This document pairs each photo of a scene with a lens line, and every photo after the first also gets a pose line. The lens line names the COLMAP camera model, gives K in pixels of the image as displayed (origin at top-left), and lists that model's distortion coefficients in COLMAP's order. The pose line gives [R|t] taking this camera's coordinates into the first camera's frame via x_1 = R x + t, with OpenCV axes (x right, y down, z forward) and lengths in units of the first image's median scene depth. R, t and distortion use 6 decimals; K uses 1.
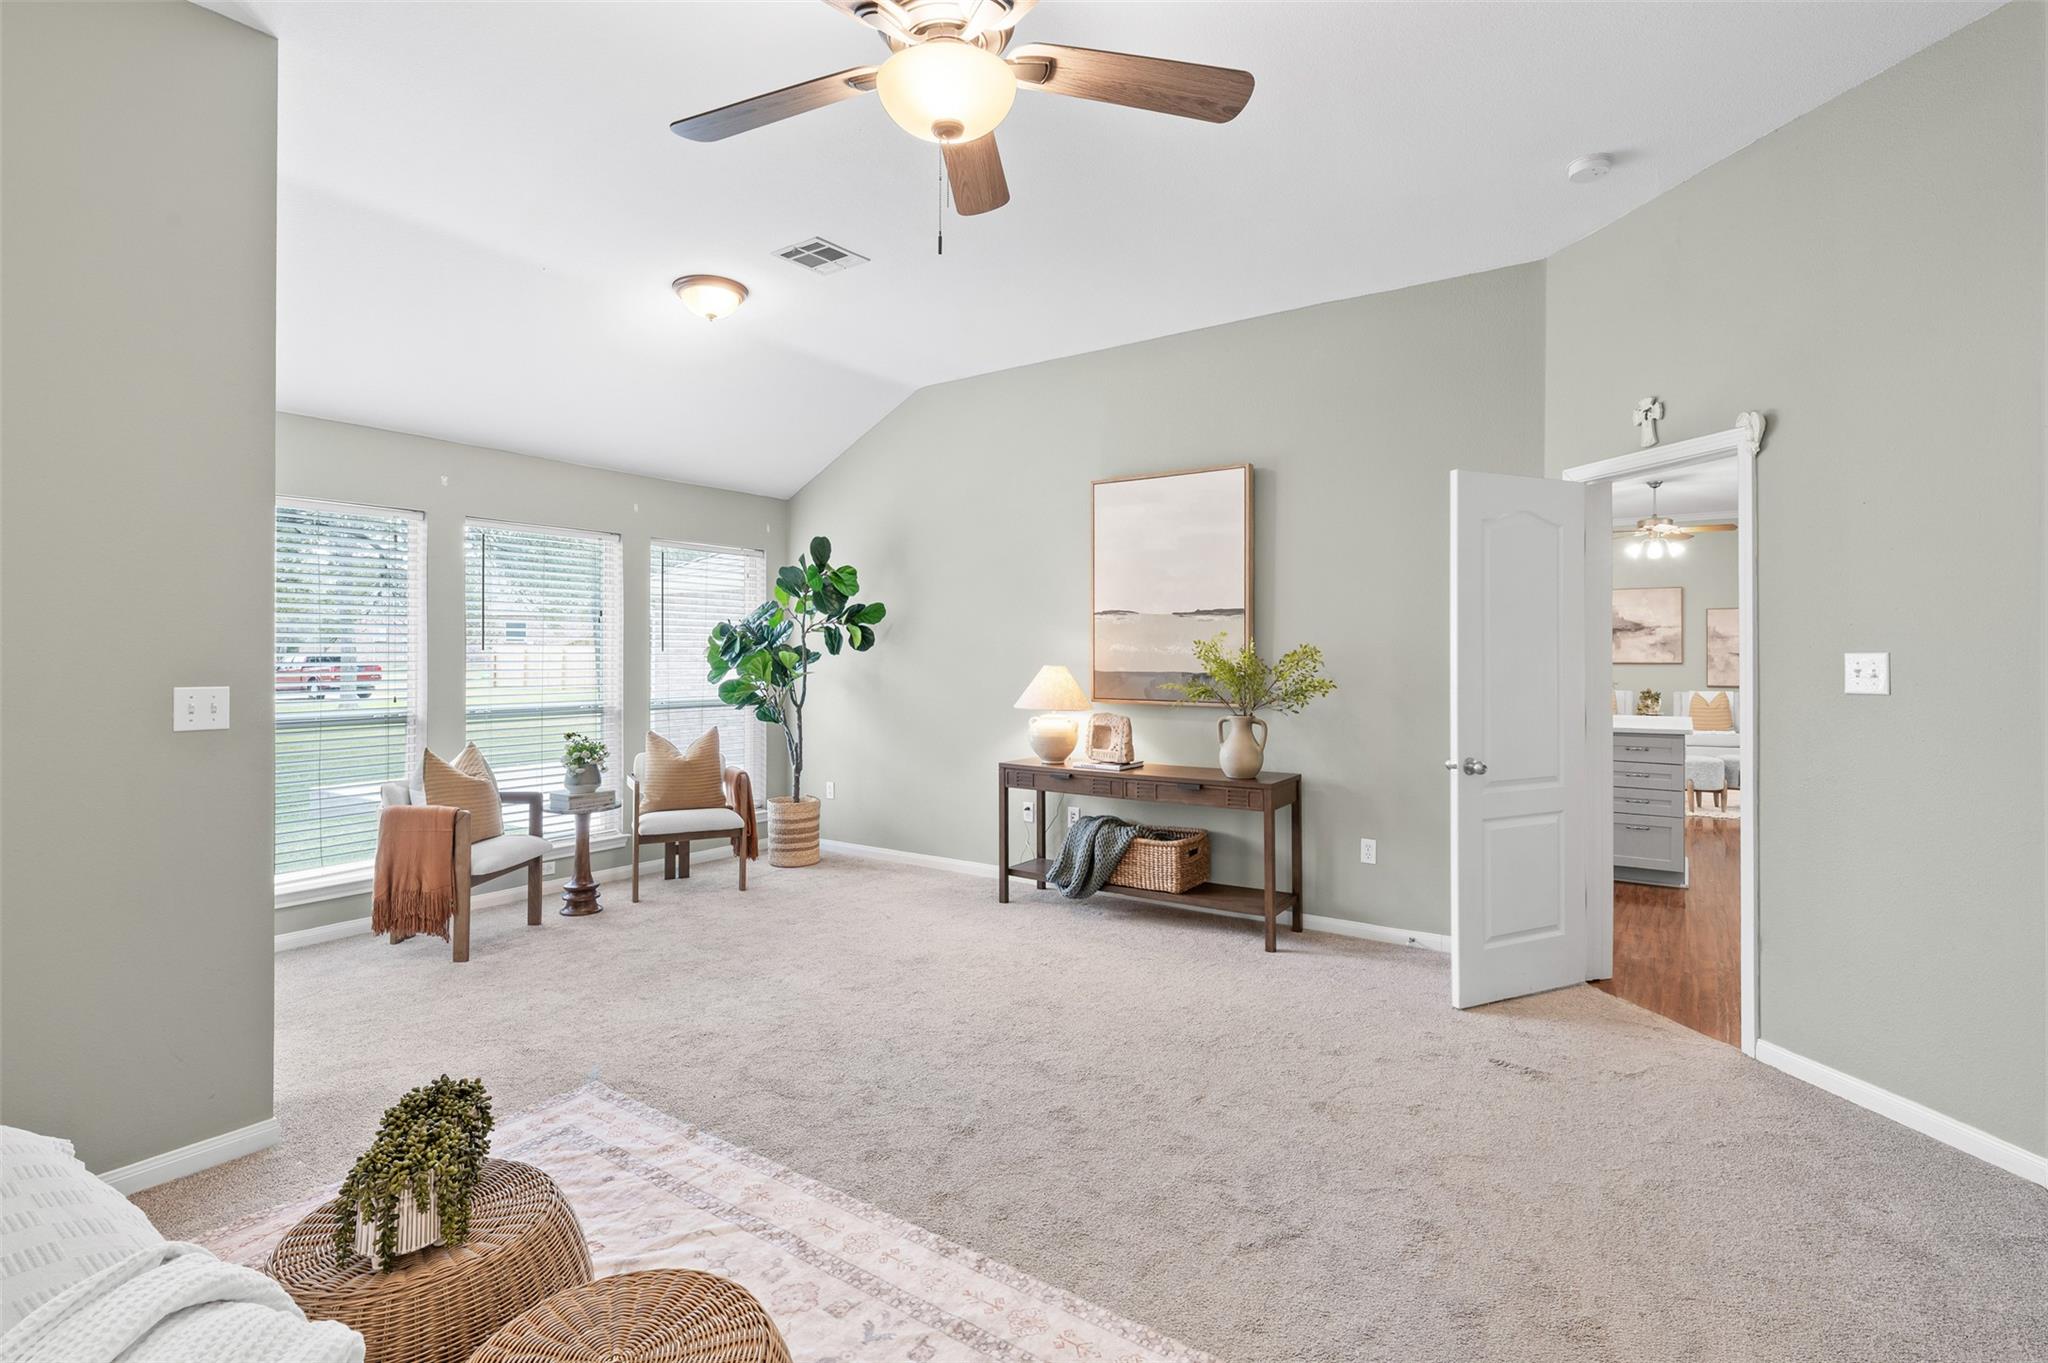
lens RADIAL K [[988.7, 0, 1010.4], [0, 988.7, 677.9], [0, 0, 1]] dist [-0.002566, -0.000539]
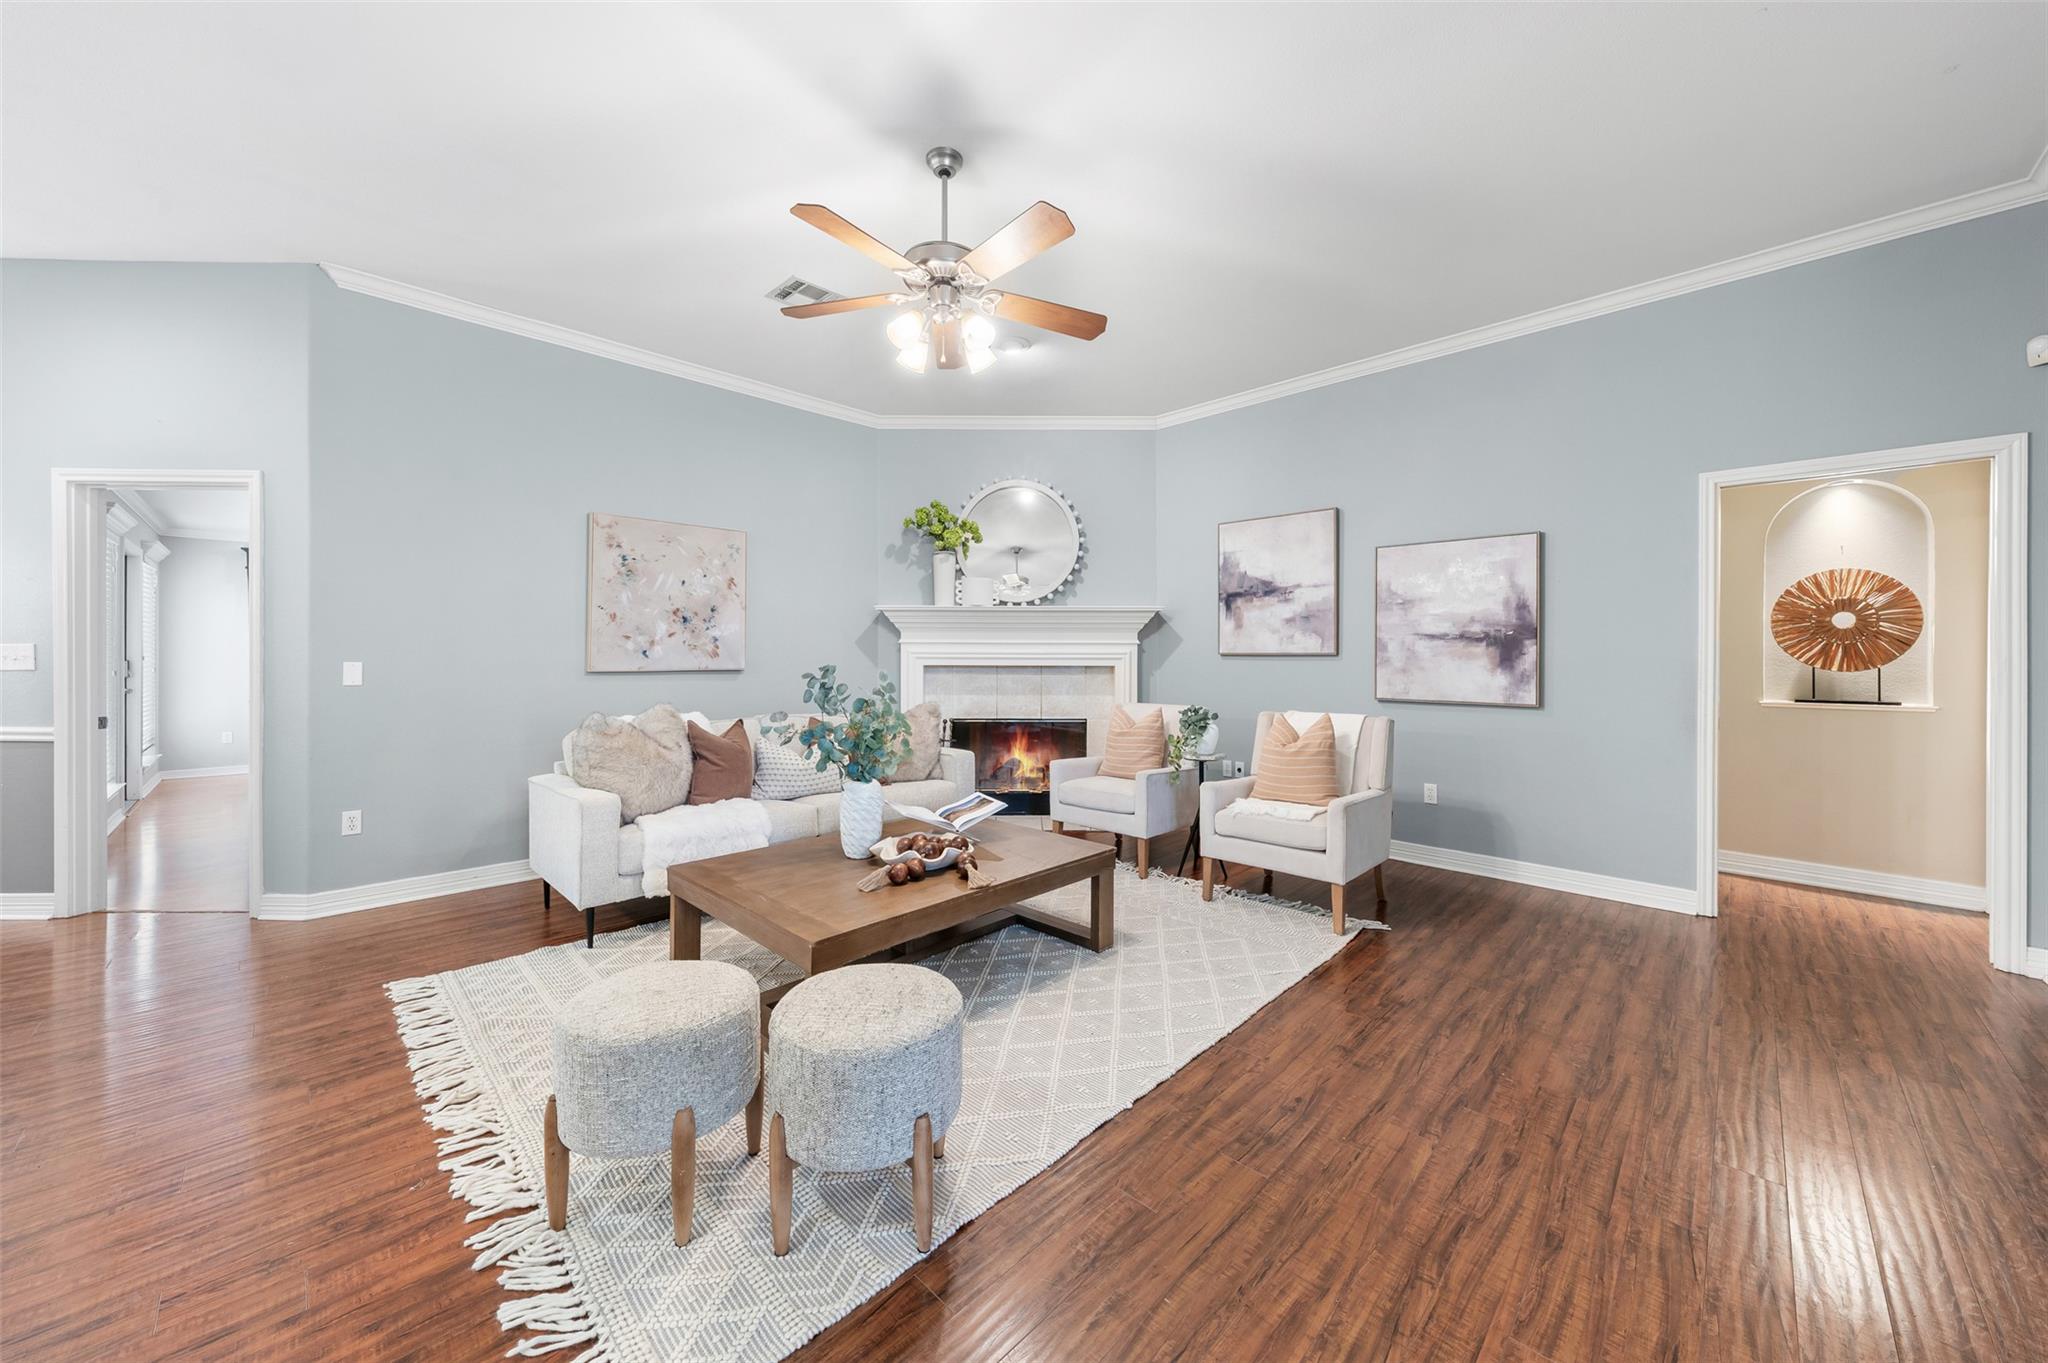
lens RADIAL K [[734.5, 0, 1038.6], [0, 734.5, 654.6], [0, 0, 1]] dist [-0.001751, -0.000444]
pose [[0.984899, 0.001826, -0.173118, 1.268707], [-0.006411, 0.999643, -0.025930, -0.008186], [0.173008, 0.026649, 0.984560, 1.271072]]
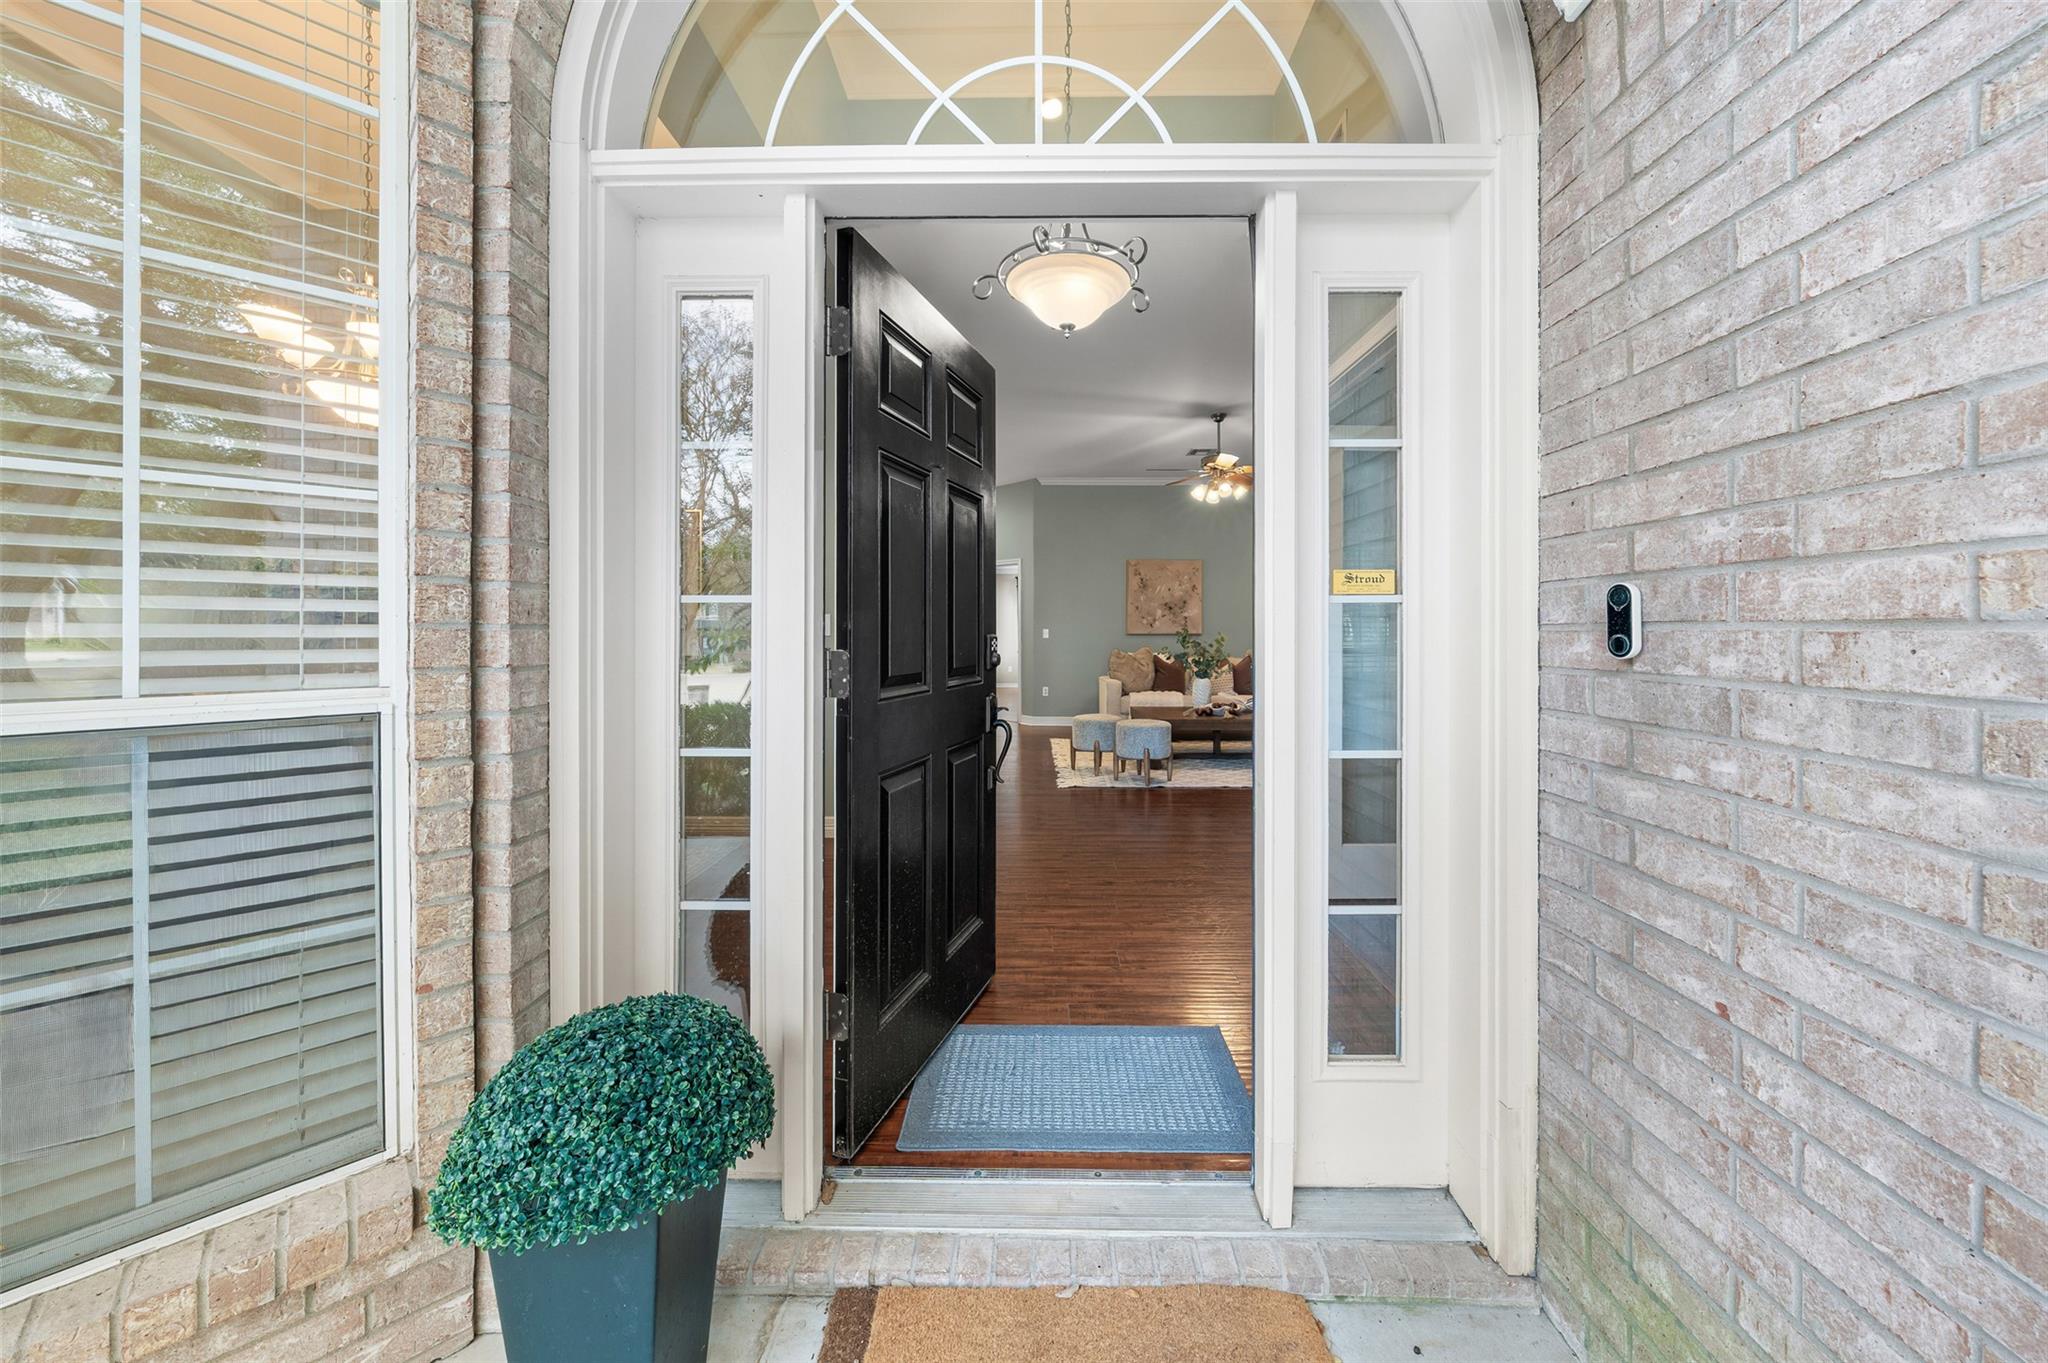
lens RADIAL K [[734.5, 0, 1019.7], [0, 734.5, 627.1], [0, 0, 1]] dist [-0.001751, -0.000444]
pose [[0.548322, -0.004158, -0.836257, 1.895592], [-0.022482, 0.999553, -0.019711, 0.014364], [0.835965, 0.029609, 0.547983, 0.857821]]
